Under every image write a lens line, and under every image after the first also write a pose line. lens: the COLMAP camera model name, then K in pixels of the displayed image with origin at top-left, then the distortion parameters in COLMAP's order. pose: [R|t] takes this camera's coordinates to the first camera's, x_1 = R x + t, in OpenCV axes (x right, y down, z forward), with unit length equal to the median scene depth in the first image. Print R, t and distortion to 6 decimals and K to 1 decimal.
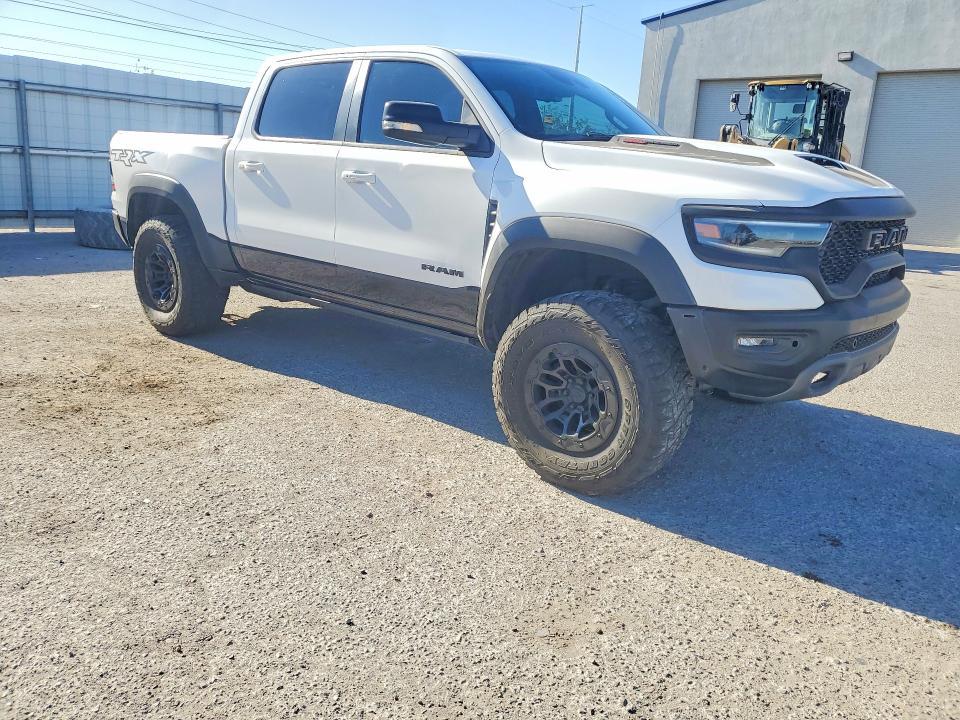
lens RADIAL K [[781.0, 0, 480.0], [0, 781.0, 360.0], [0, 0, 1]] dist [-0.031562, -0.002400]
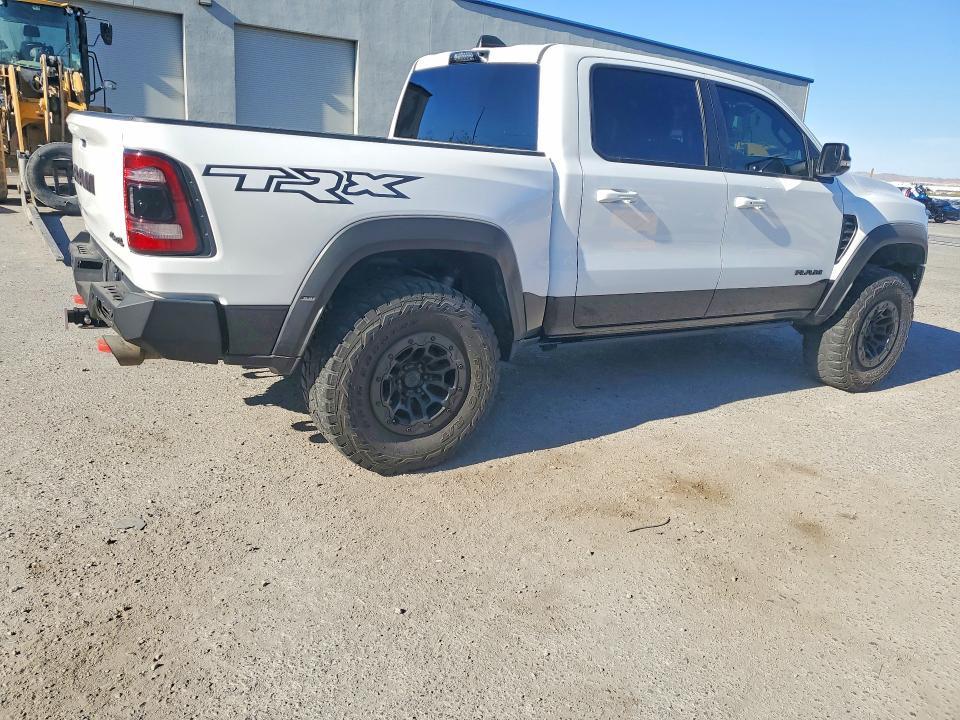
lens RADIAL K [[773.4, 0, 480.0], [0, 773.4, 360.0], [0, 0, 1]] dist [0.005049, 0.000978]
pose [[0.265237, -0.292902, 0.918617, -1.060856], [0.181195, 0.950909, 0.250881, -0.299592], [-0.947005, 0.099905, 0.305288, 0.868949]]
